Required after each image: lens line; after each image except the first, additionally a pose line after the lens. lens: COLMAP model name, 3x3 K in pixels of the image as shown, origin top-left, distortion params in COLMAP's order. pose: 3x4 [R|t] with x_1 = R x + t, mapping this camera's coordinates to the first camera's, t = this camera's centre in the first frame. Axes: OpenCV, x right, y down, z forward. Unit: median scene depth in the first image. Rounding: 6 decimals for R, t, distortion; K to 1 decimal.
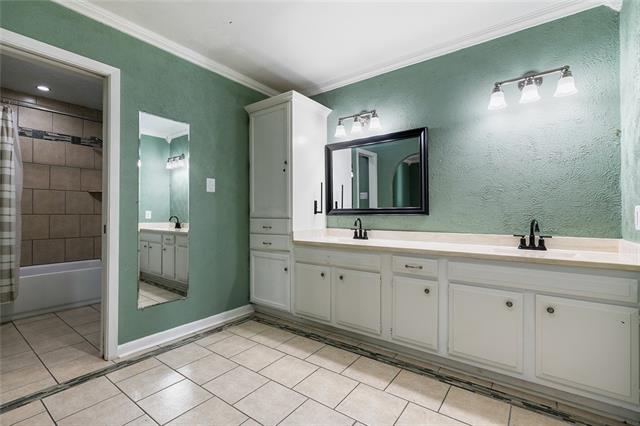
lens RADIAL K [[291.6, 0, 320.3], [0, 291.6, 213.6], [0, 0, 1]] dist [0.003310, 0.000279]
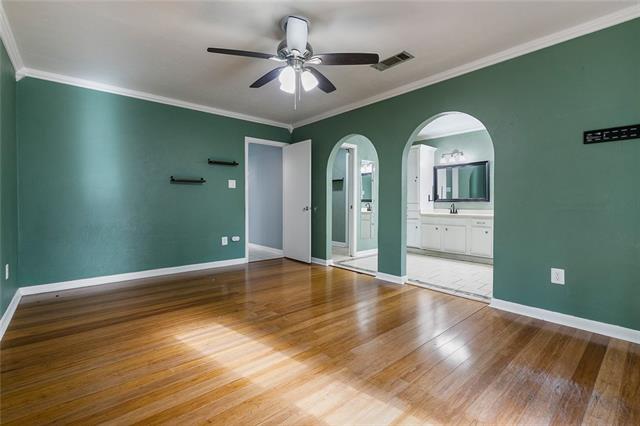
lens RADIAL K [[291.6, 0, 318.9], [0, 291.6, 210.1], [0, 0, 1]] dist [0.003310, 0.000279]
pose [[0.975969, 0.005912, -0.217827, -0.321363], [-0.000371, 0.999676, 0.025469, 0.009400], [0.217907, -0.024776, 0.975655, -1.144064]]
